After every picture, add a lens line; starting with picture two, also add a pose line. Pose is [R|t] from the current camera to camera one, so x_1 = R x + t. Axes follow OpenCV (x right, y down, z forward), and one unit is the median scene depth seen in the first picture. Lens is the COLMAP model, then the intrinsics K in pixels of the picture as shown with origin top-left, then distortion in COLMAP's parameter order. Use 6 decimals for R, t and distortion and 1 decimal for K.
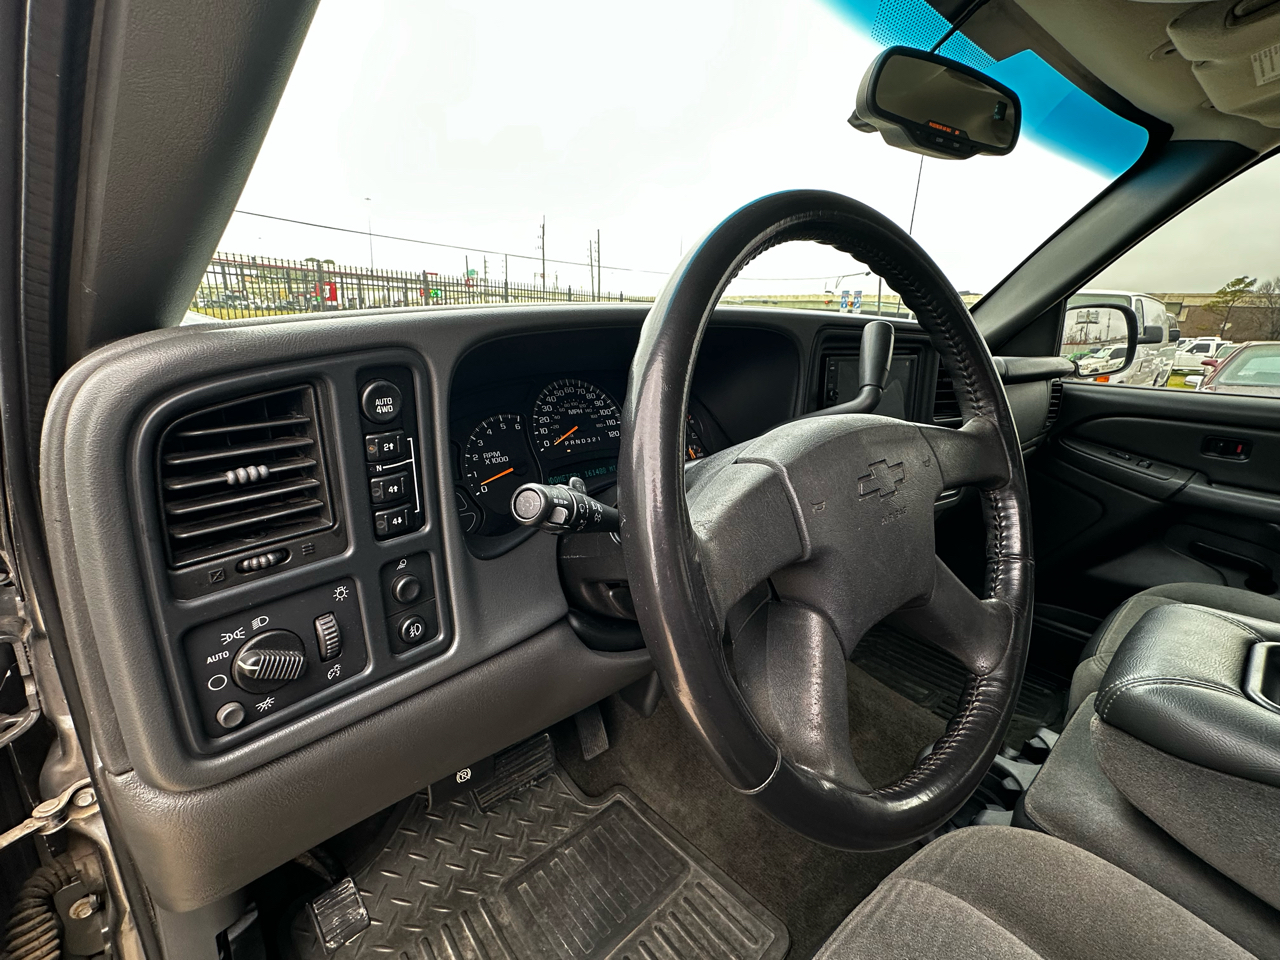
lens RADIAL K [[511.5, 0, 641.5], [0, 511.5, 478.5], [0, 0, 1]] dist [-0.000887, 0.000199]
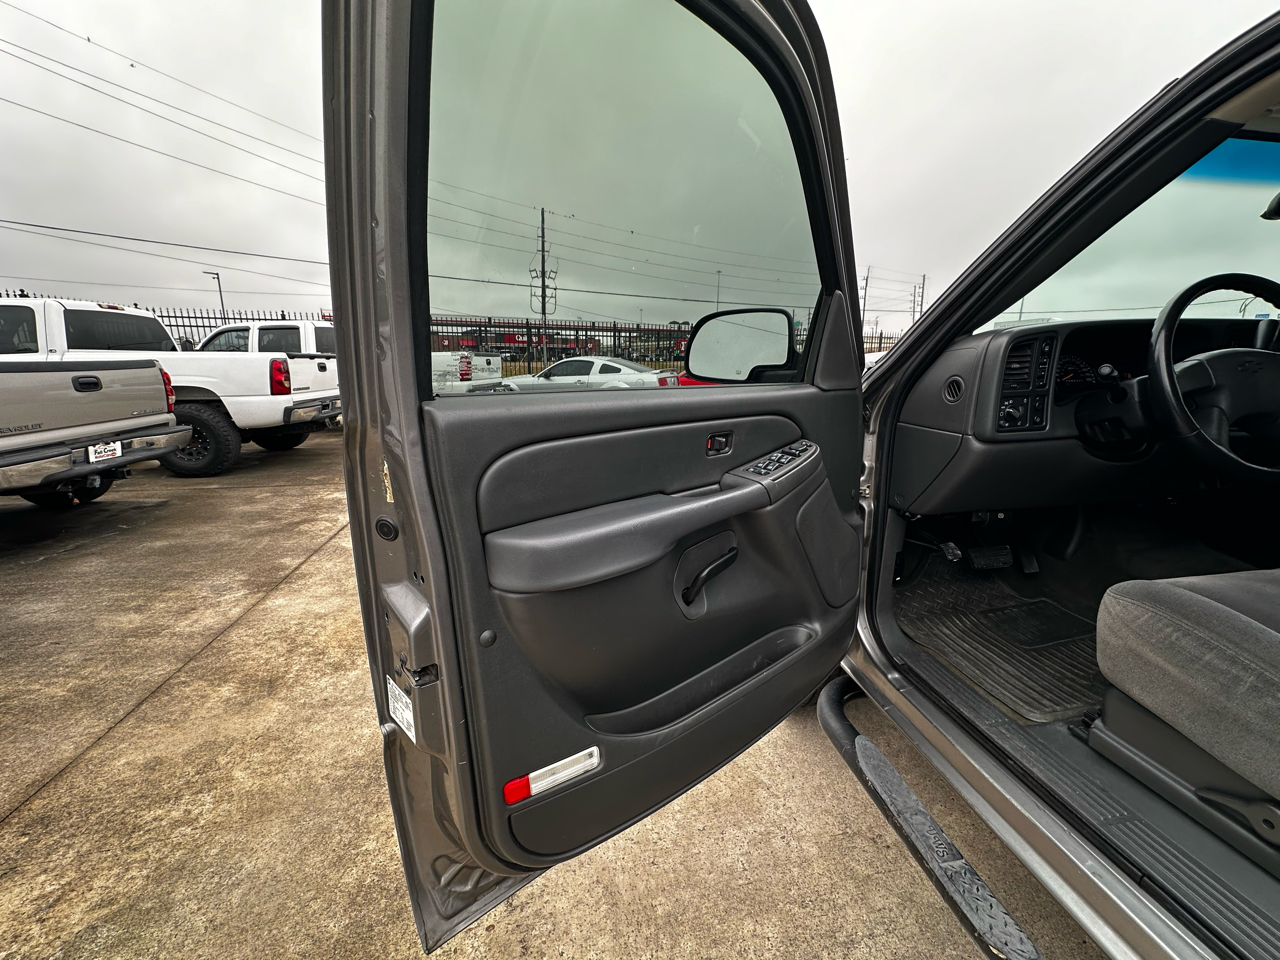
lens RADIAL K [[508.9, 0, 637.5], [0, 508.9, 481.3], [0, 0, 1]] dist [0.000008, 0.000381]
pose [[0.862250, 0.082614, -0.499700, -0.780152], [-0.123692, 0.991081, -0.049582, 0.916086], [0.491147, 0.104561, 0.864778, -2.367202]]
